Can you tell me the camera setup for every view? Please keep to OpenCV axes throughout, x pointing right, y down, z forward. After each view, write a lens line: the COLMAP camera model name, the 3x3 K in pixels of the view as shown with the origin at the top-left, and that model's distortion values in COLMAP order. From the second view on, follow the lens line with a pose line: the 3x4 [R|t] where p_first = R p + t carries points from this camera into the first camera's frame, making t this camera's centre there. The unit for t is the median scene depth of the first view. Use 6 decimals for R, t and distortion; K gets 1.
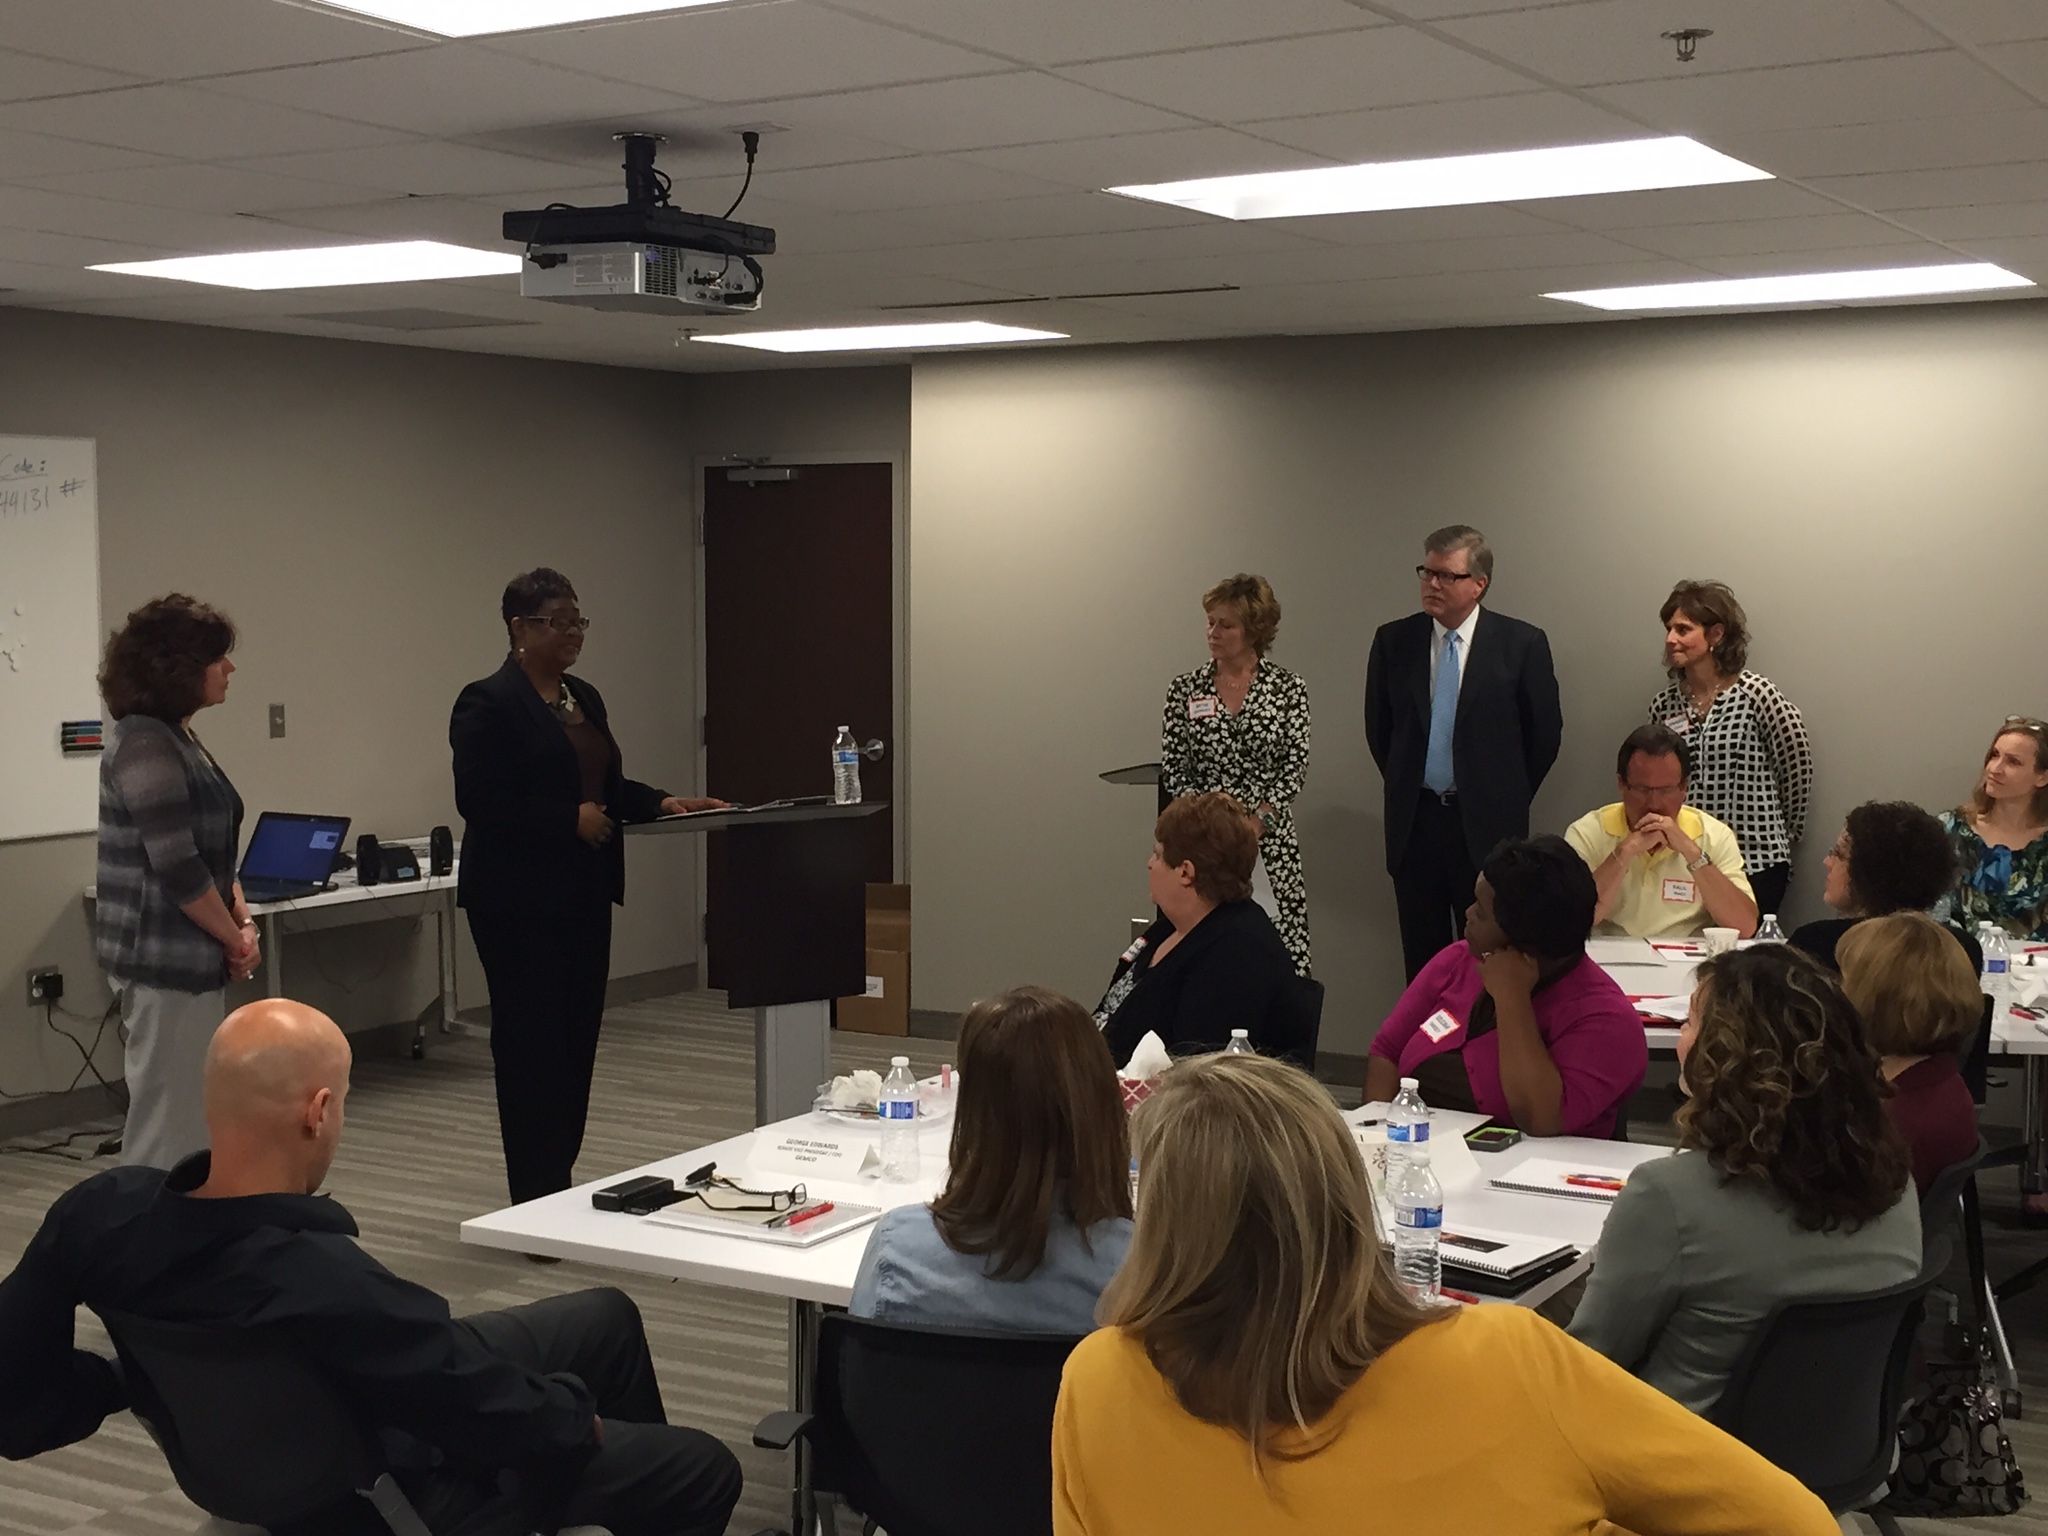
lens RADIAL K [[2685.3, 0, 1012.2], [0, 2685.3, 775.0], [0, 0, 1]] dist [0.060041, 0.000000]
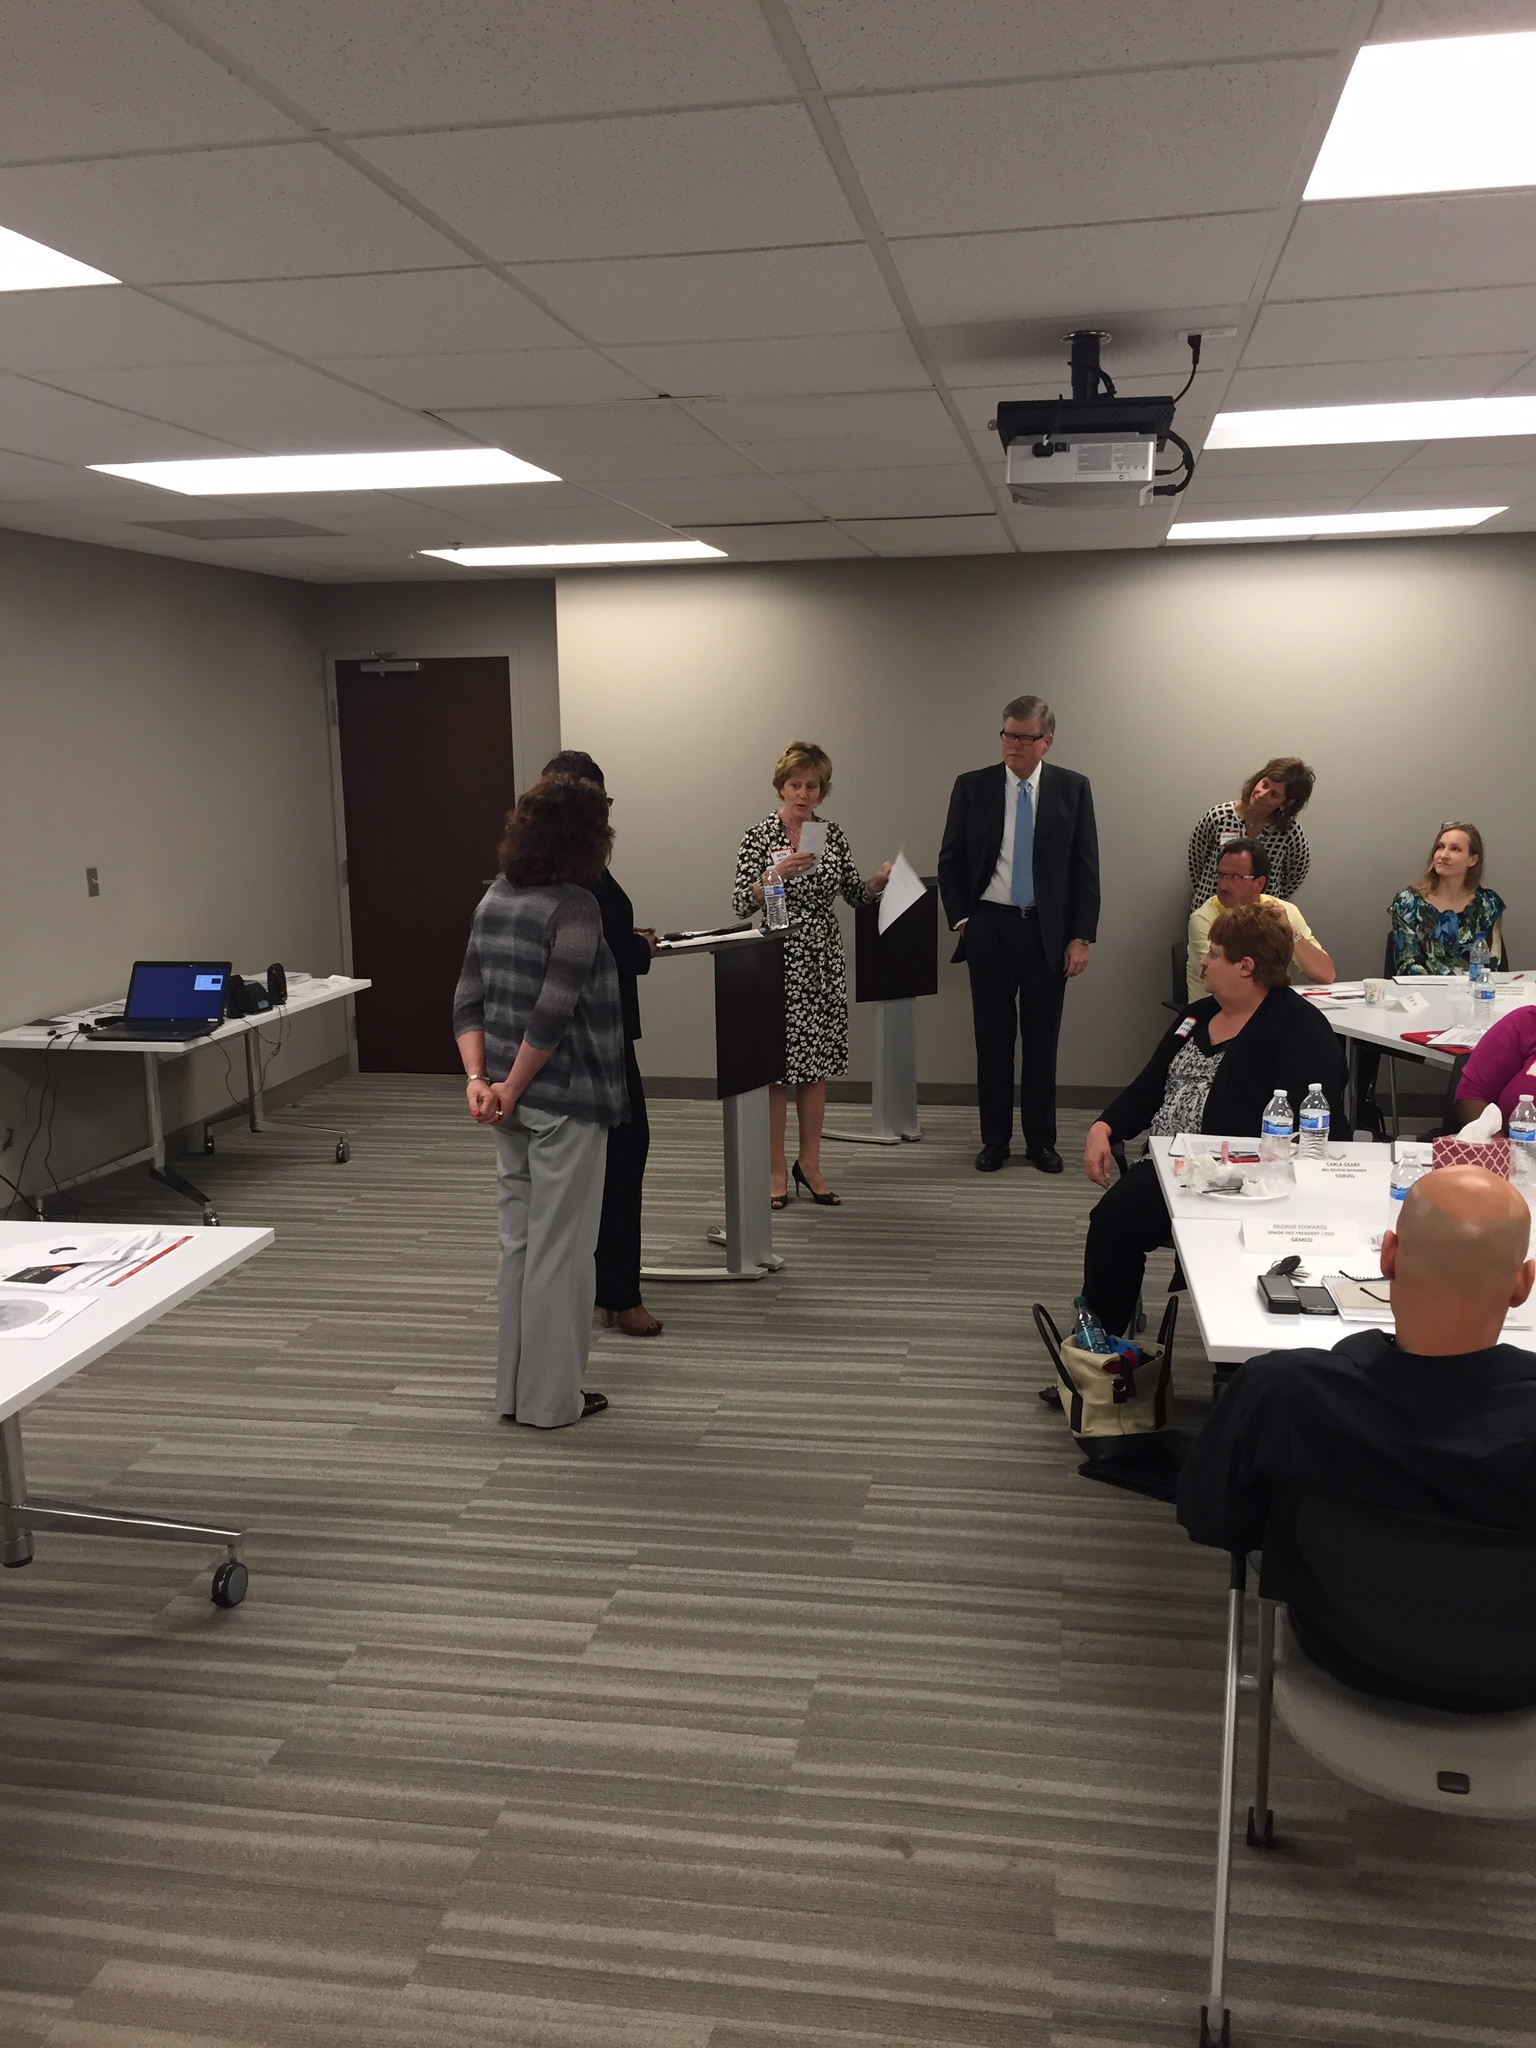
lens RADIAL K [[1743.6, 0, 775.1], [0, 1743.6, 1019.5], [0, 0, 1]] dist [0.046921, -0.021123]
pose [[0.929397, -0.079135, 0.360499, -0.300162], [0.048801, 0.994516, 0.092500, -0.018044], [-0.365842, -0.068377, 0.928162, 0.202288]]
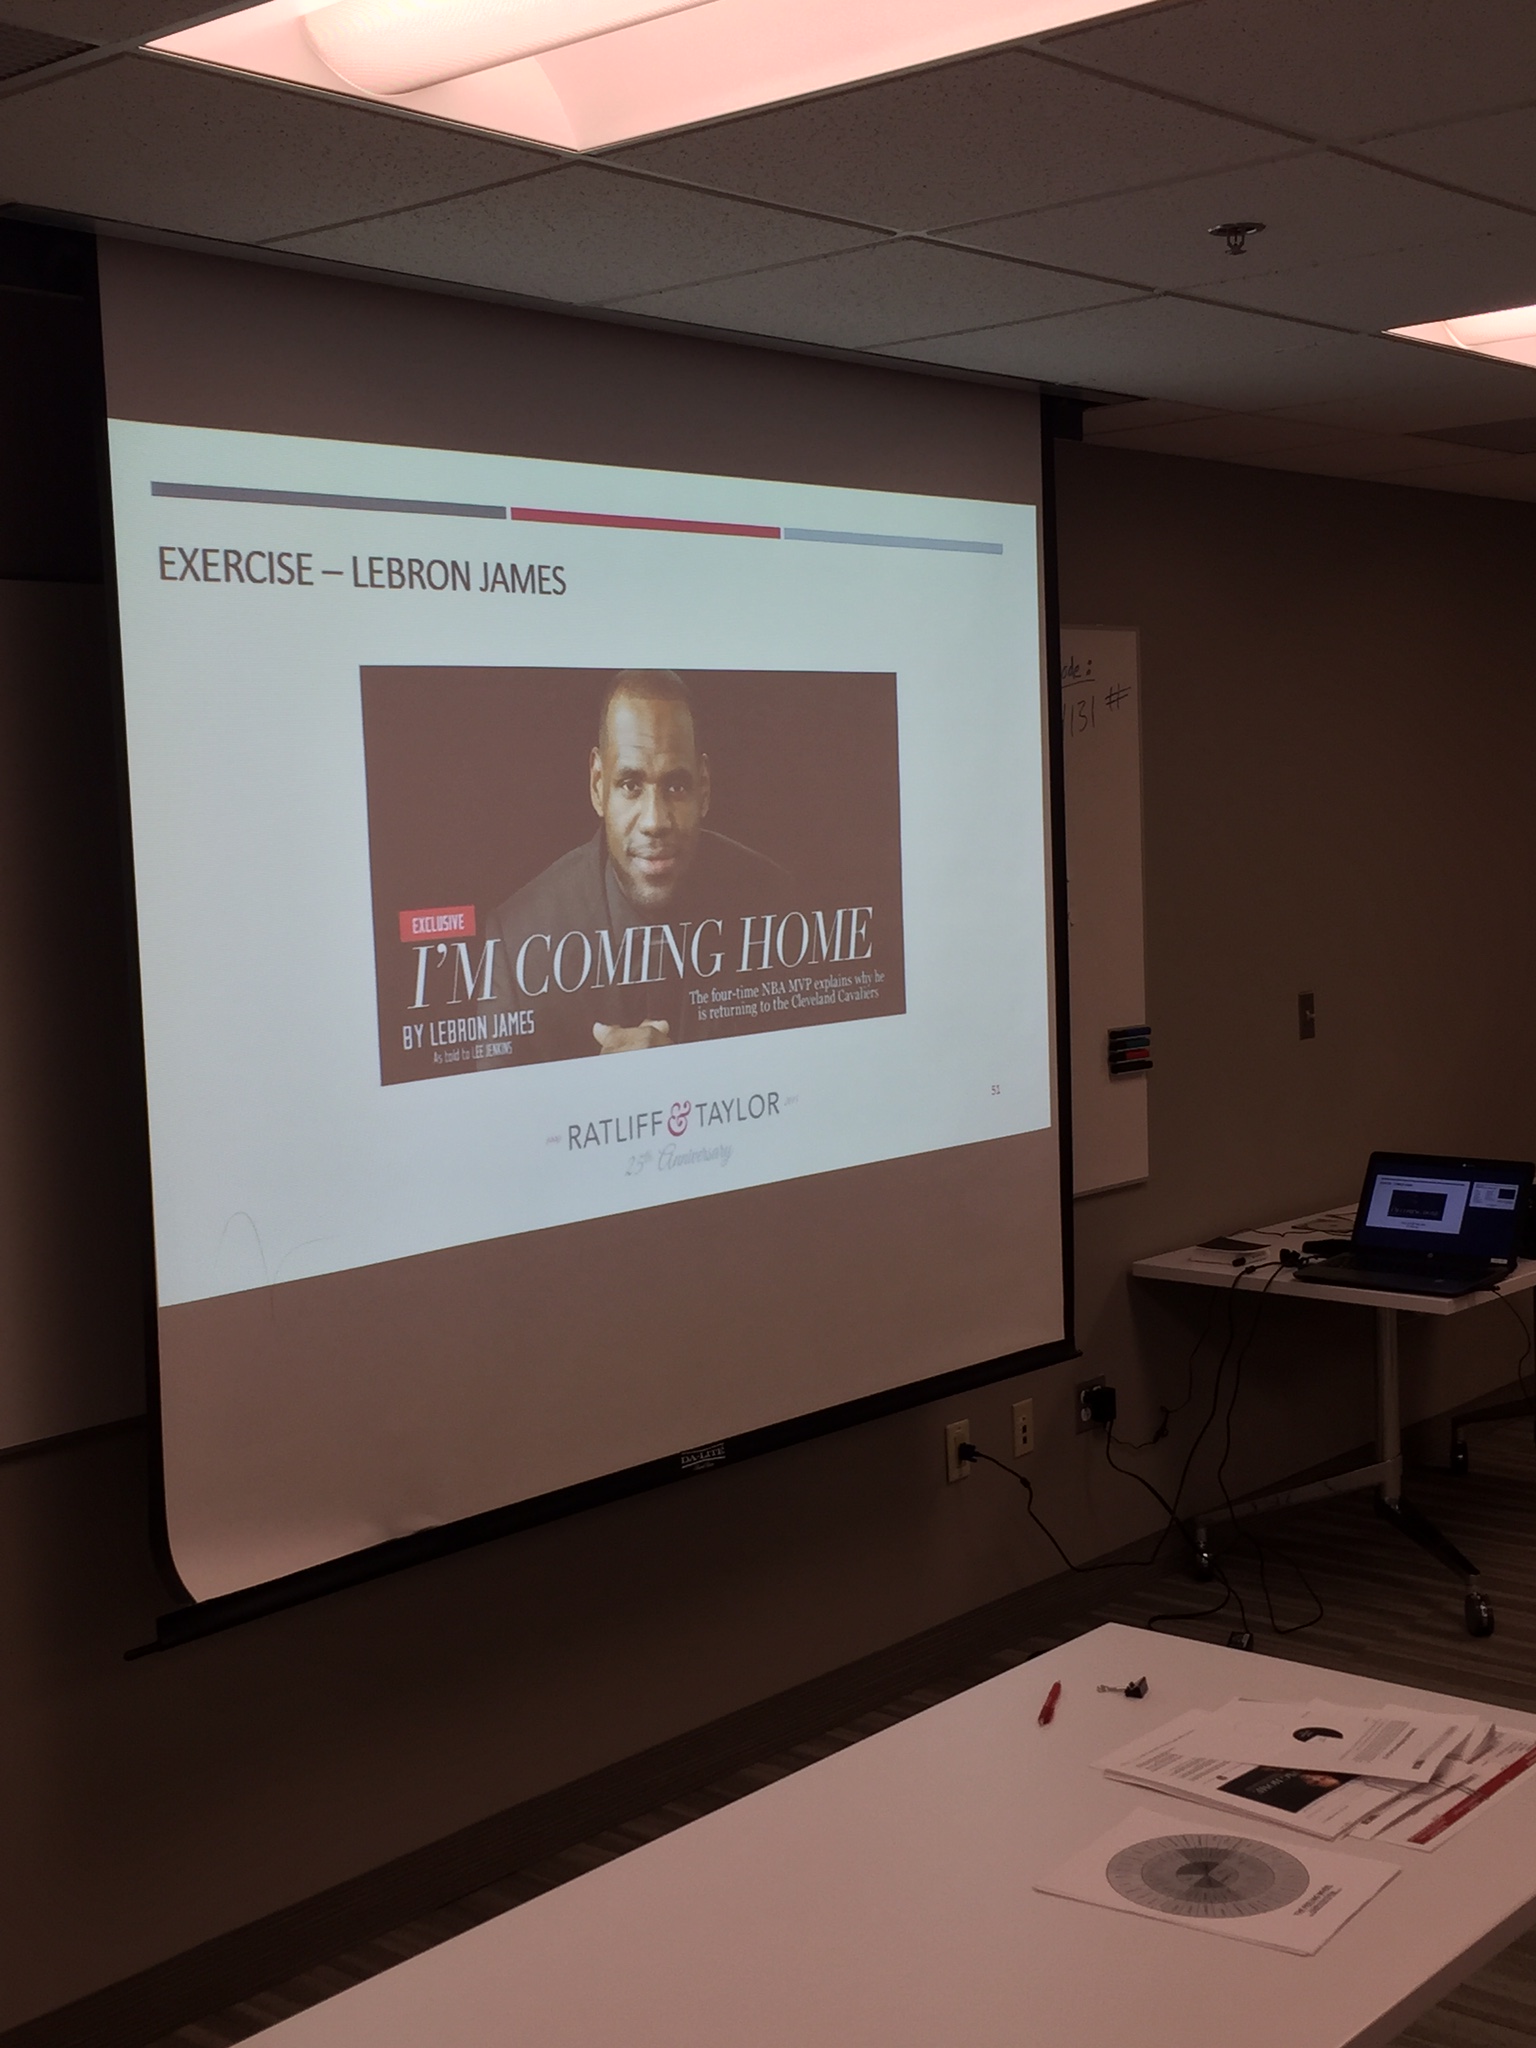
lens RADIAL K [[2620.9, 0, 754.3], [0, 2620.9, 1024.4], [0, 0, 1]] dist [0.052195, 0.000000]
pose [[0.985079, -0.020928, -0.170825, -0.323139], [0.022323, 0.999731, 0.006249, -0.027448], [0.170648, -0.009969, 0.985282, 0.308201]]
